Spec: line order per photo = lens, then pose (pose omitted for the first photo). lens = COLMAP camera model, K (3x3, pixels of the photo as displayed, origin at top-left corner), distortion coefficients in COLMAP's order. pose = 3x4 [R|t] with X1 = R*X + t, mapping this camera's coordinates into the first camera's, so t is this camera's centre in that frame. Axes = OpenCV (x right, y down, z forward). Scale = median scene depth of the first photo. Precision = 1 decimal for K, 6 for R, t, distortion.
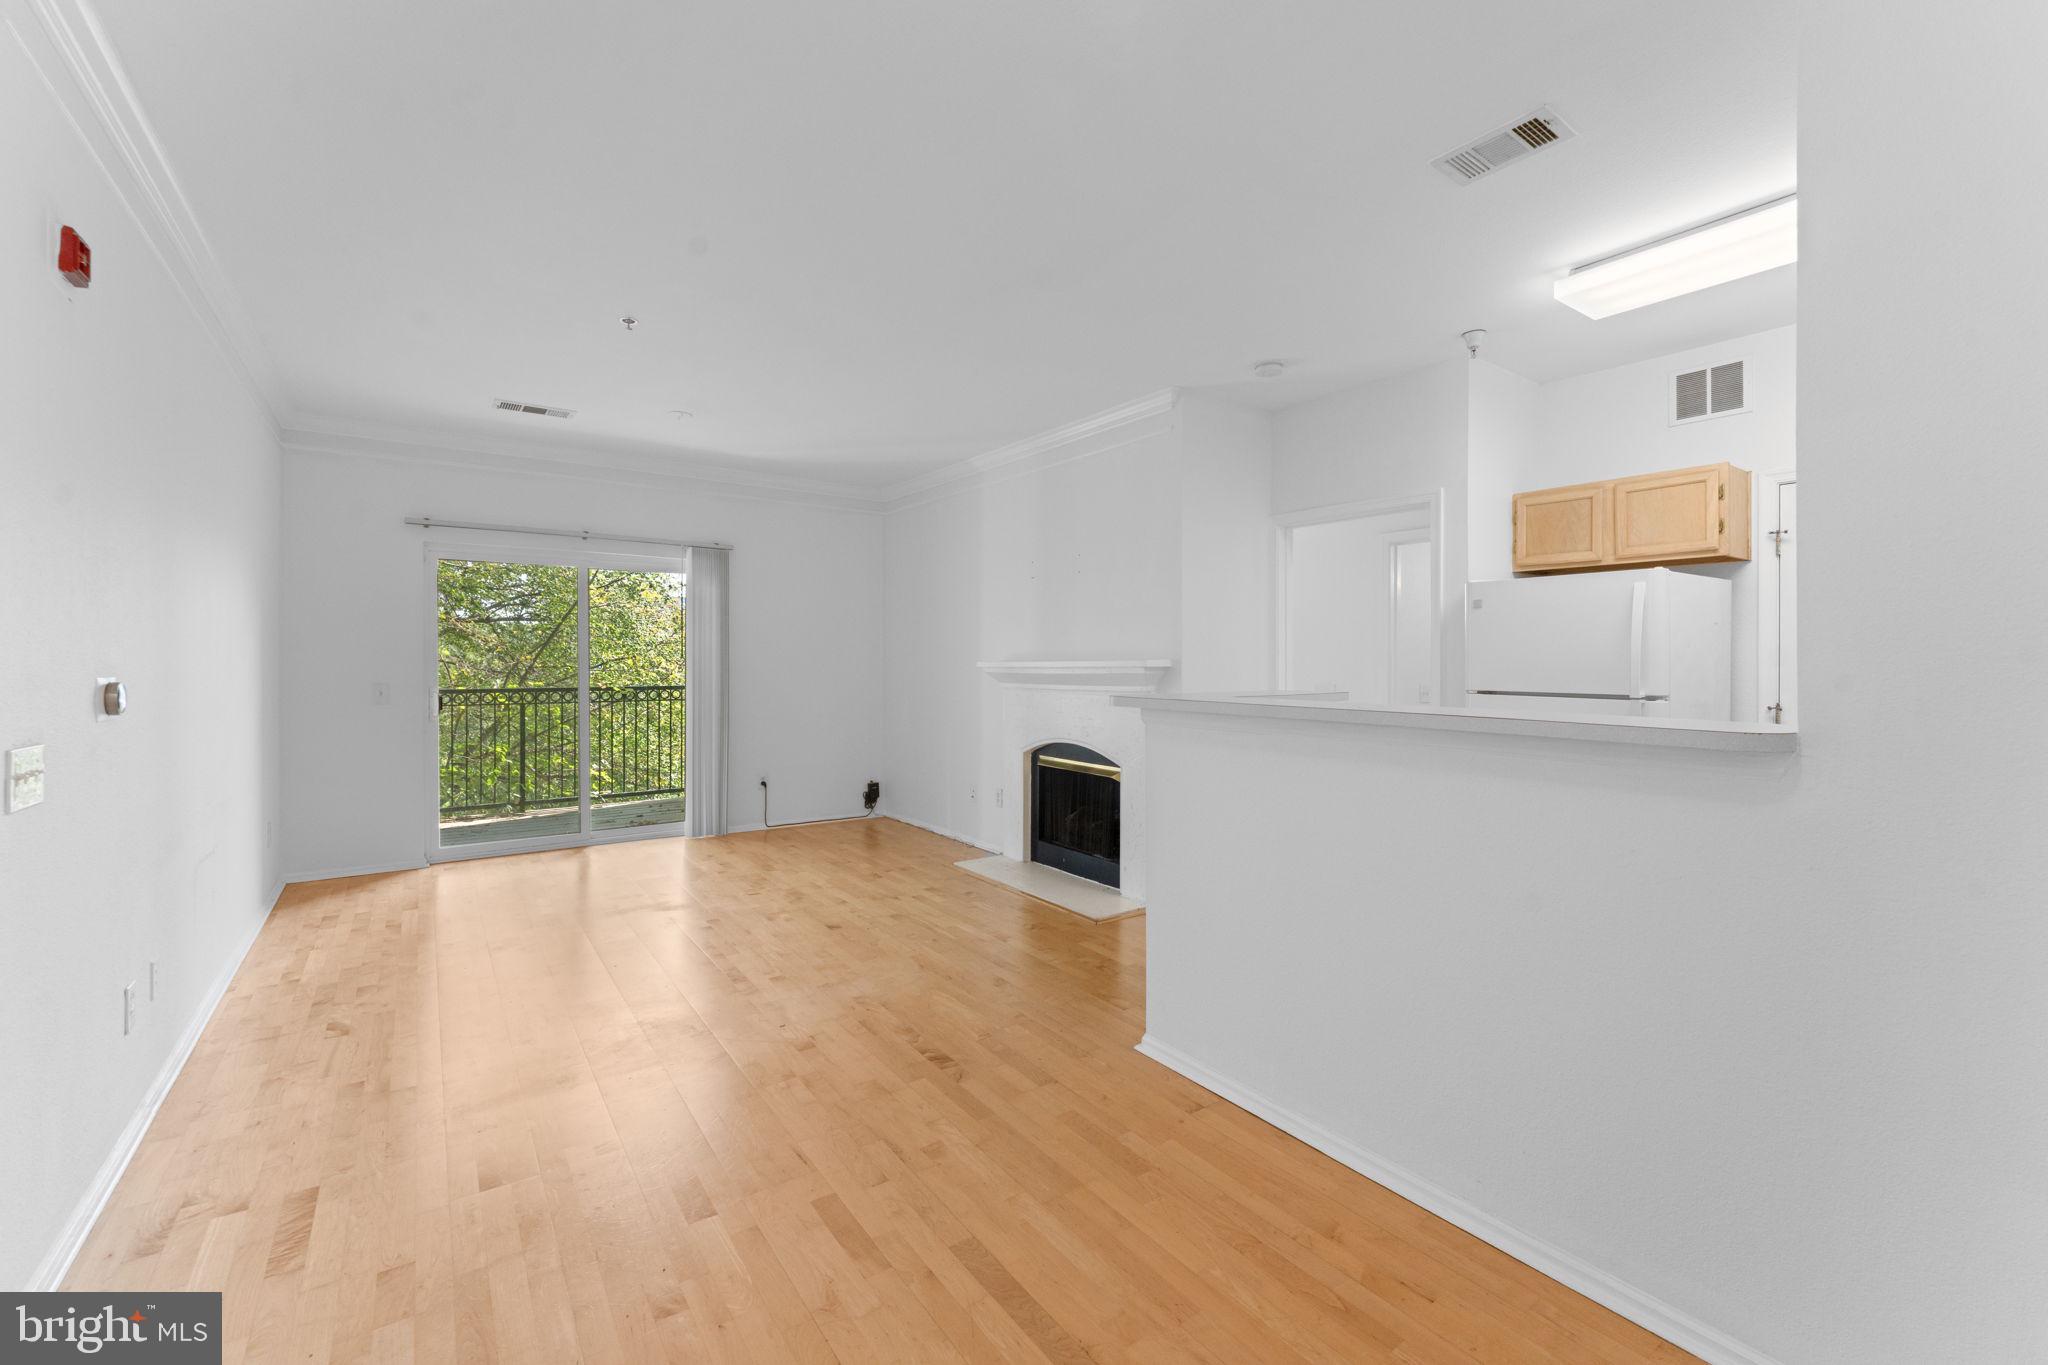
lens RADIAL K [[842.0, 0, 1033.9], [0, 842.0, 668.7], [0, 0, 1]] dist [-0.000898, -0.000121]
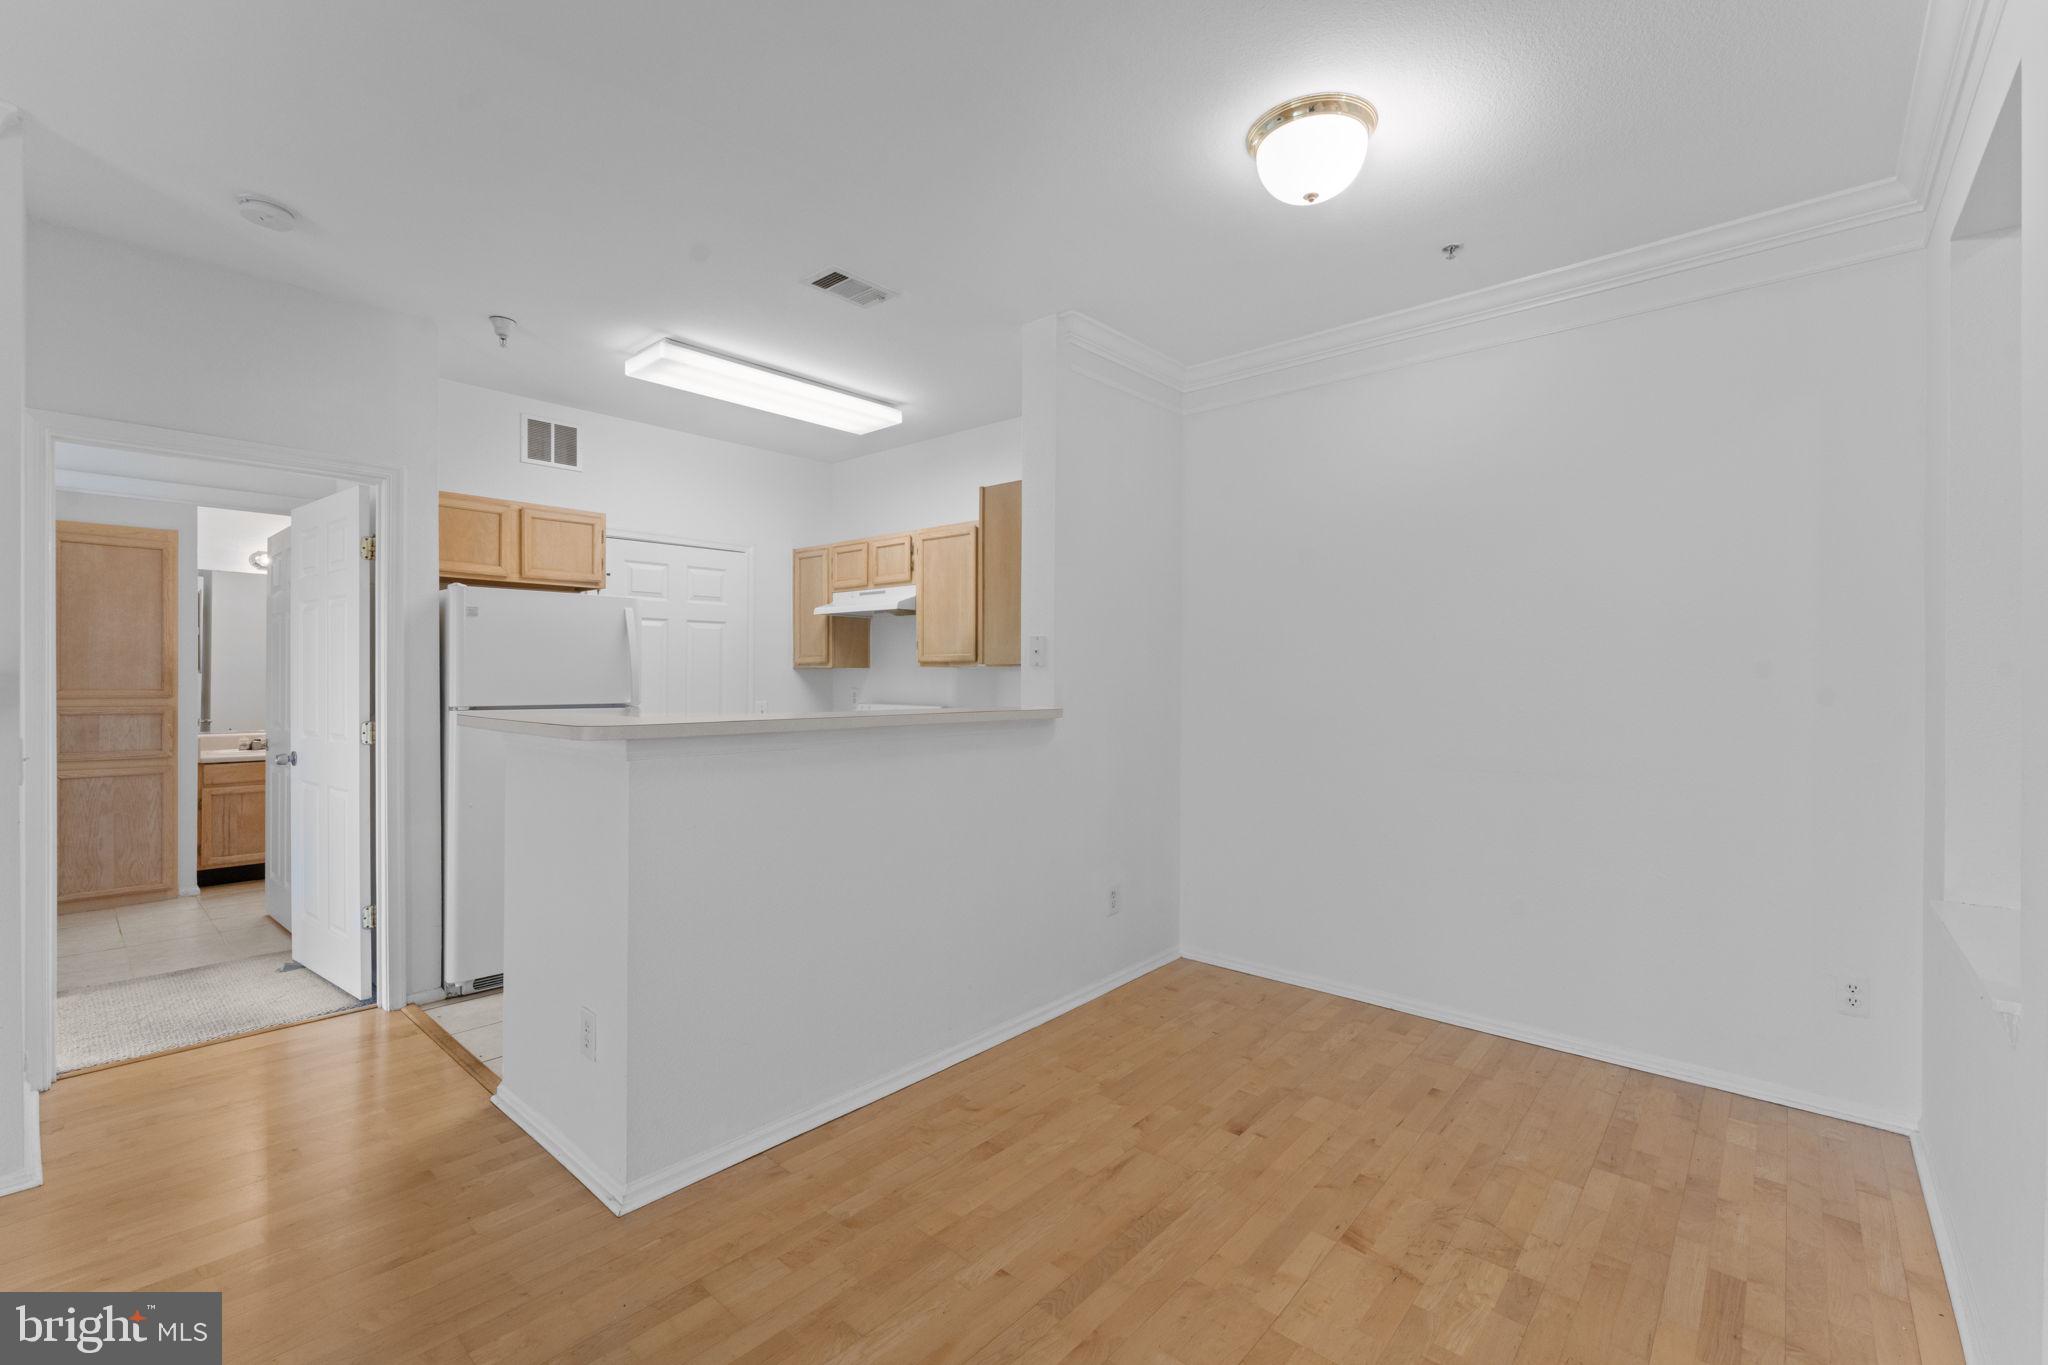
lens RADIAL K [[842.0, 0, 1033.9], [0, 842.0, 668.7], [0, 0, 1]] dist [-0.000898, -0.000121]
pose [[-0.197760, 0.002169, 0.980248, -0.512809], [0.011188, 0.999937, 0.000044, -0.008714], [-0.980187, 0.010976, -0.197772, 0.622344]]
